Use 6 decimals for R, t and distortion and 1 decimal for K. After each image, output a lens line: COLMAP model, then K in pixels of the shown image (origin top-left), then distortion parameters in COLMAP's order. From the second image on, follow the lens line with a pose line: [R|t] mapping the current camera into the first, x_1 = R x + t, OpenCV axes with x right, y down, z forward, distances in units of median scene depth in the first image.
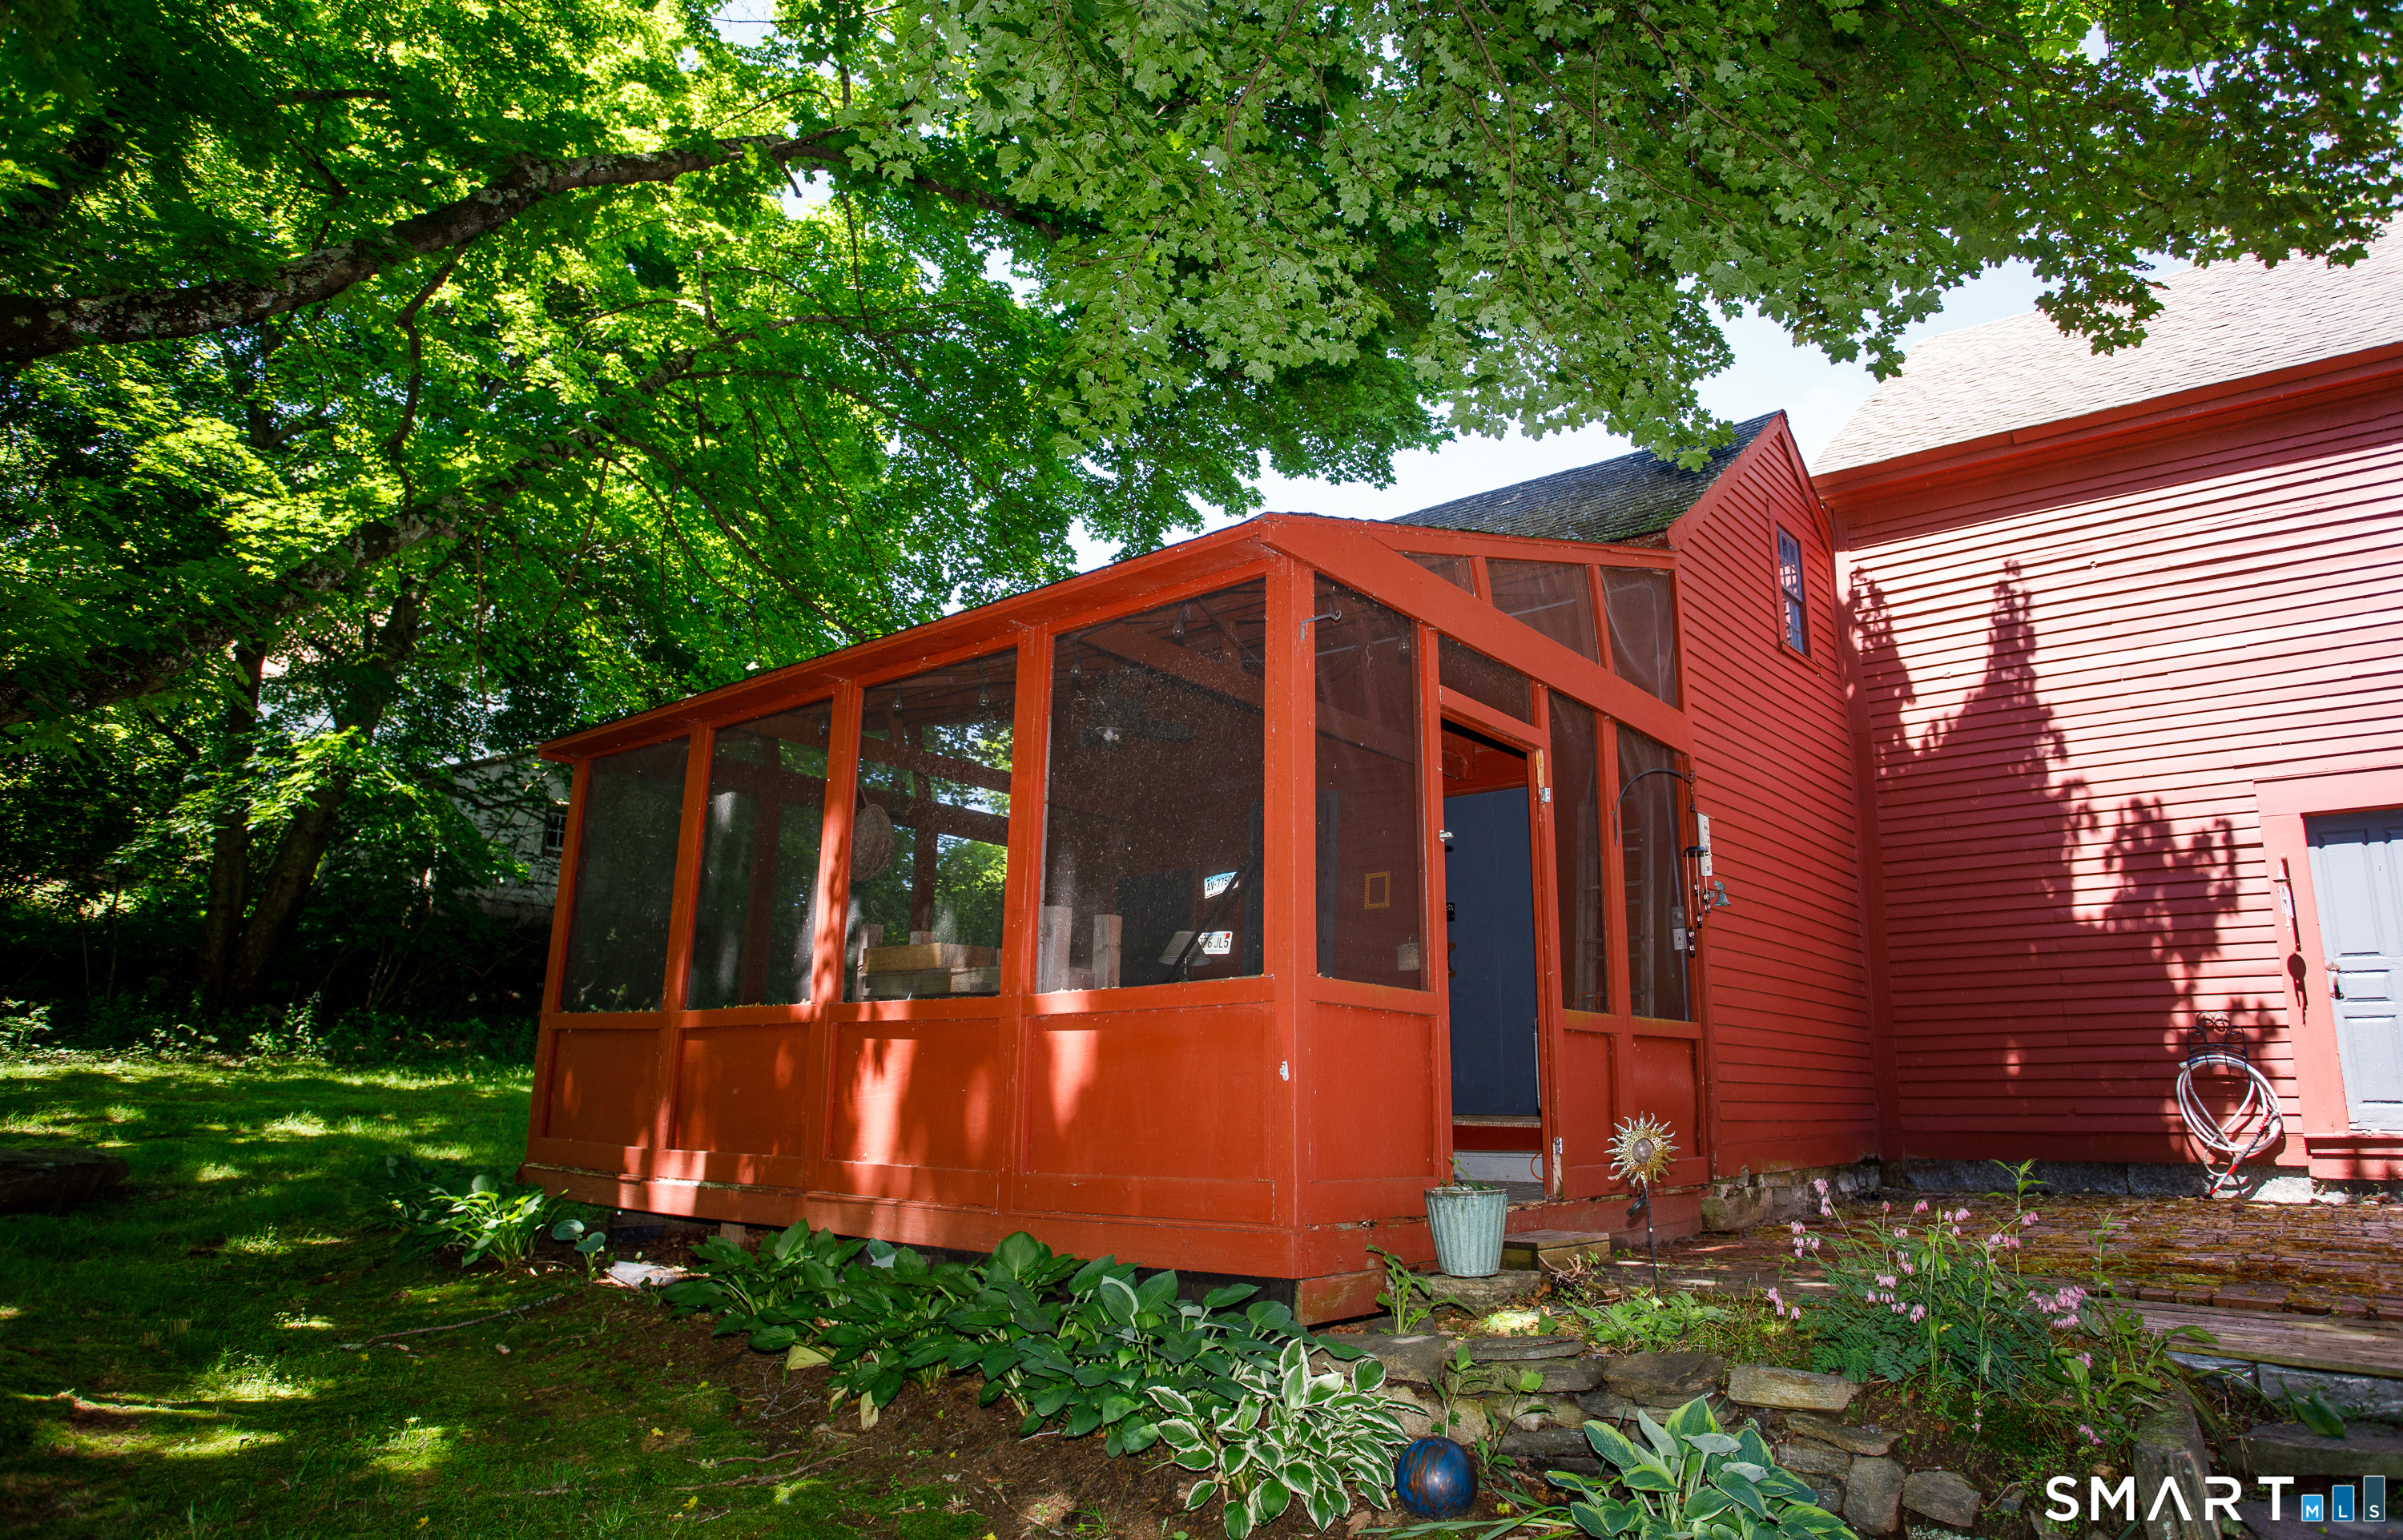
lens RADIAL K [[1503.1, 0, 1201.5], [0, 1503.1, 770.0], [0, 0, 1]] dist [-0.055617, 0.037819]
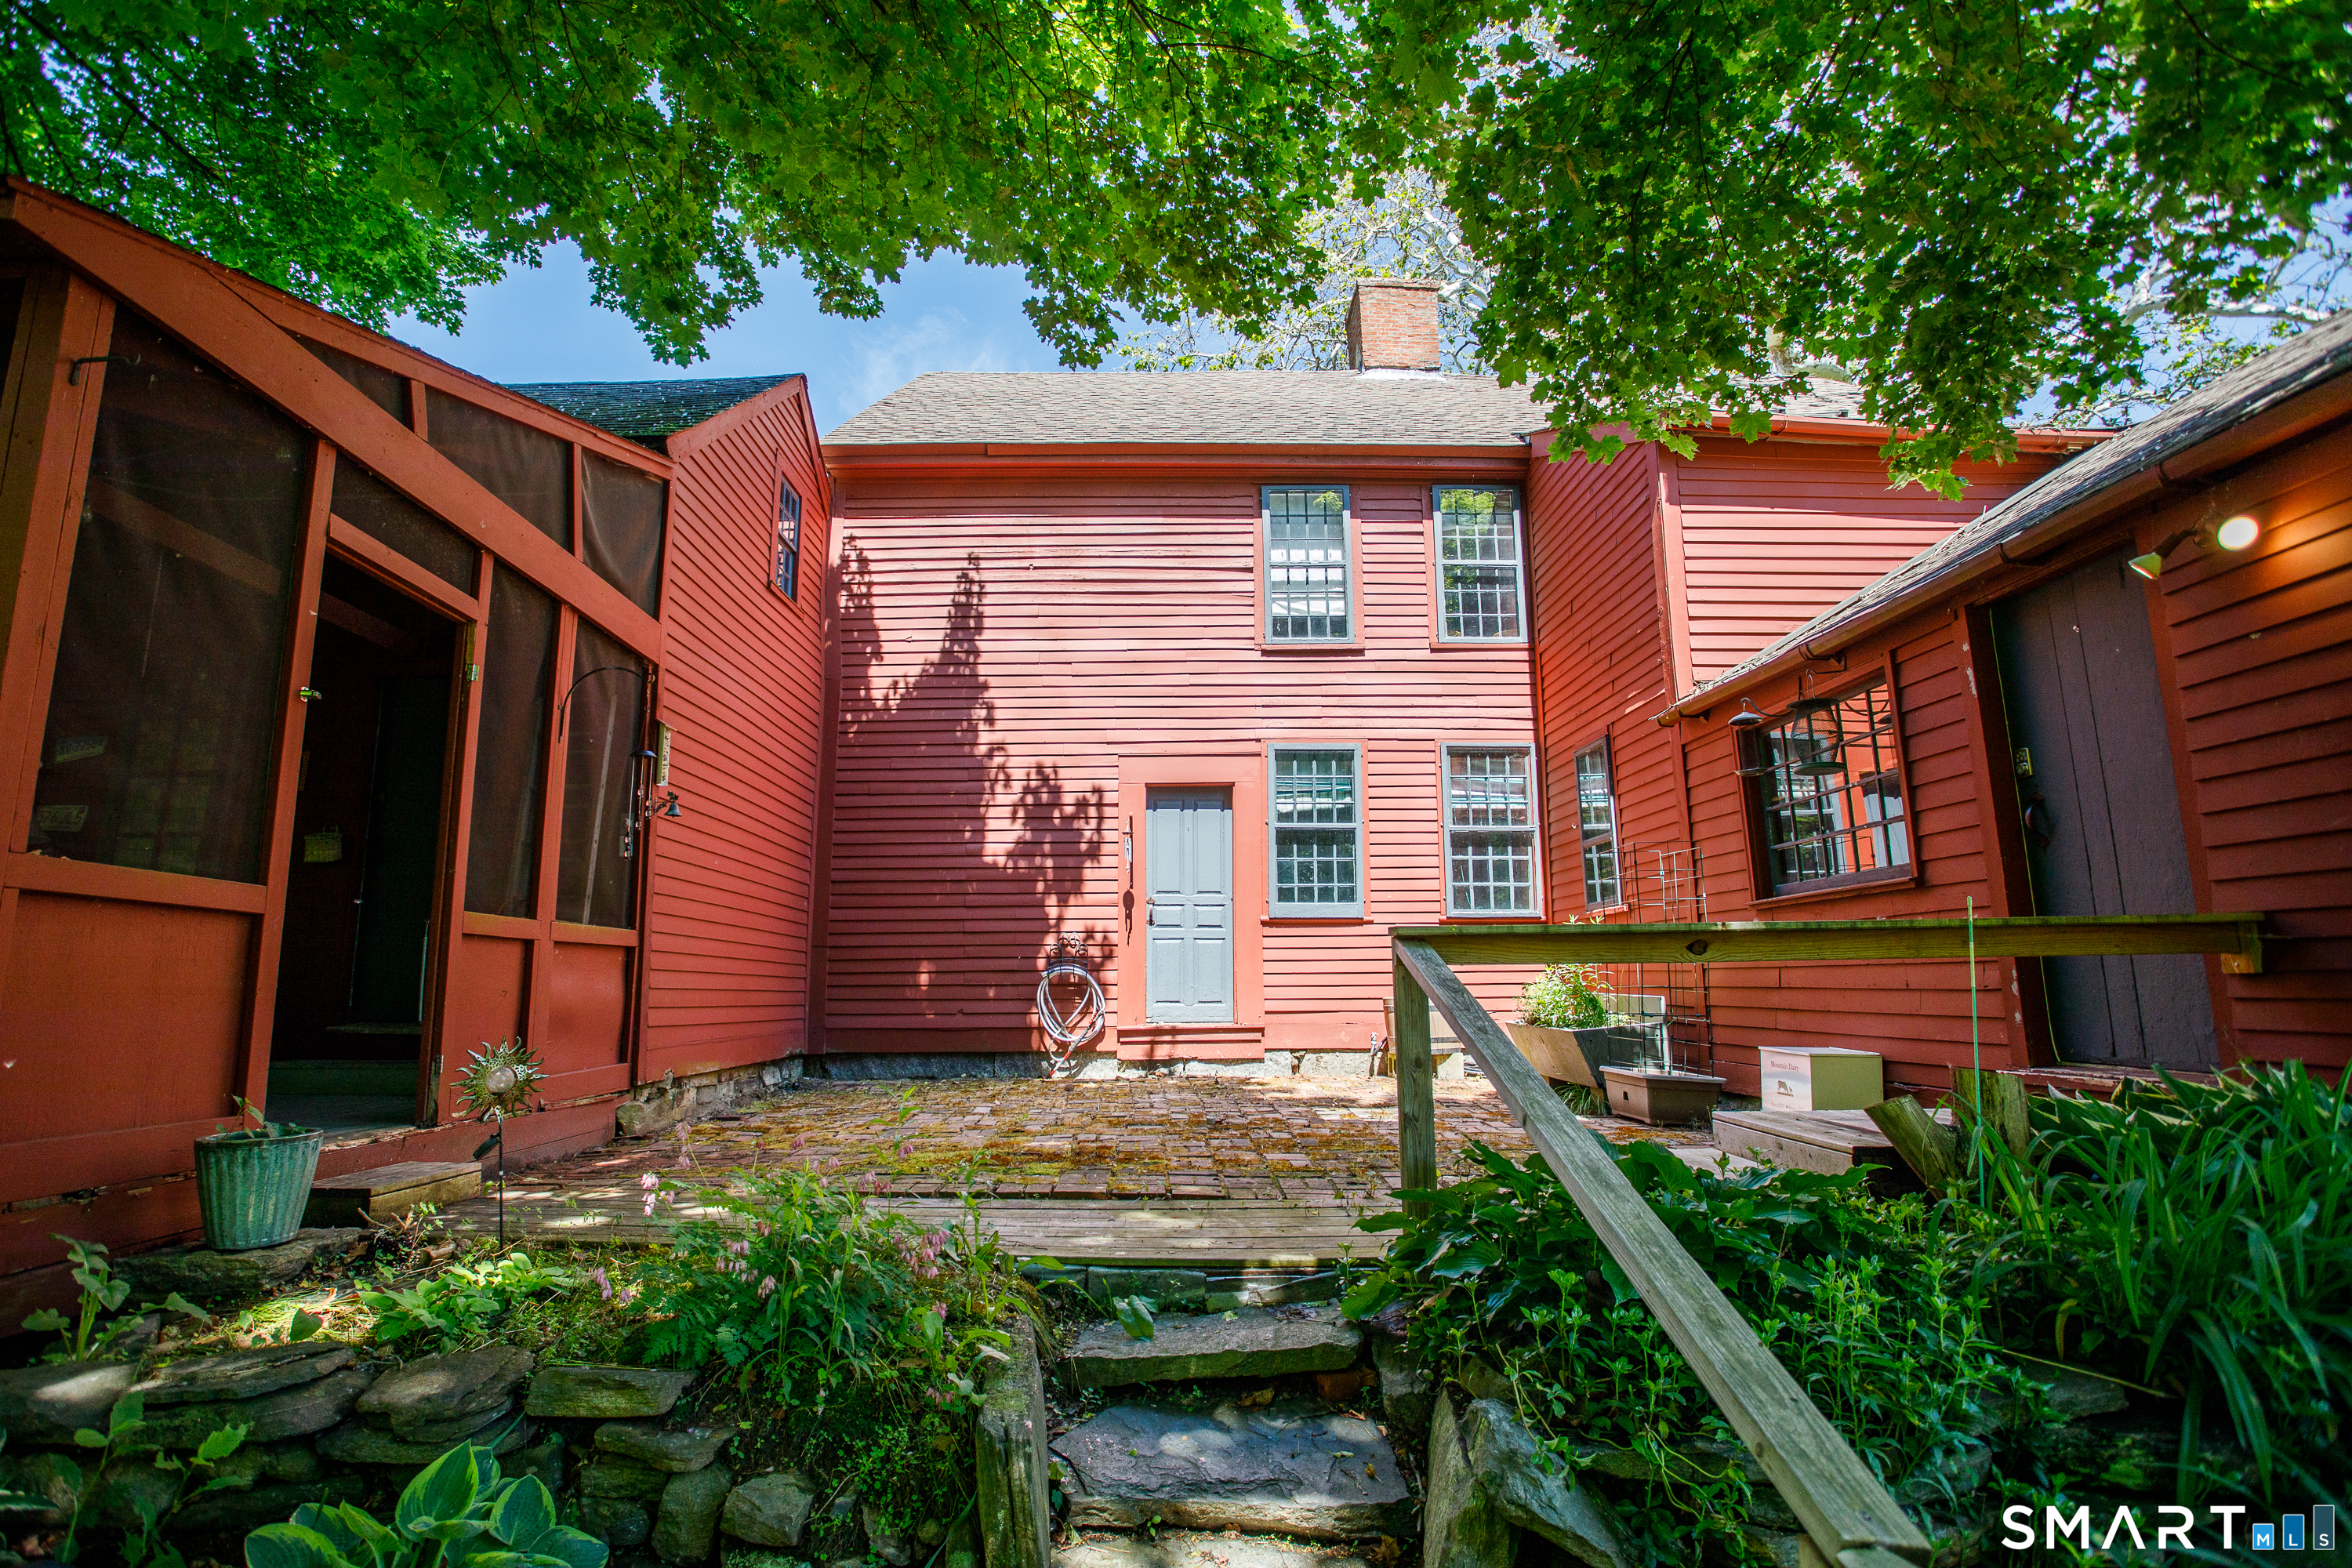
lens RADIAL K [[1137.8, 0, 1174.5], [0, 1137.8, 832.2], [0, 0, 1]] dist [-0.019924, -0.000350]
pose [[0.763686, 0.076591, 0.641029, 0.115788], [-0.129810, 0.990876, 0.036258, 0.029001], [-0.632403, -0.110902, 0.766660, 0.197044]]
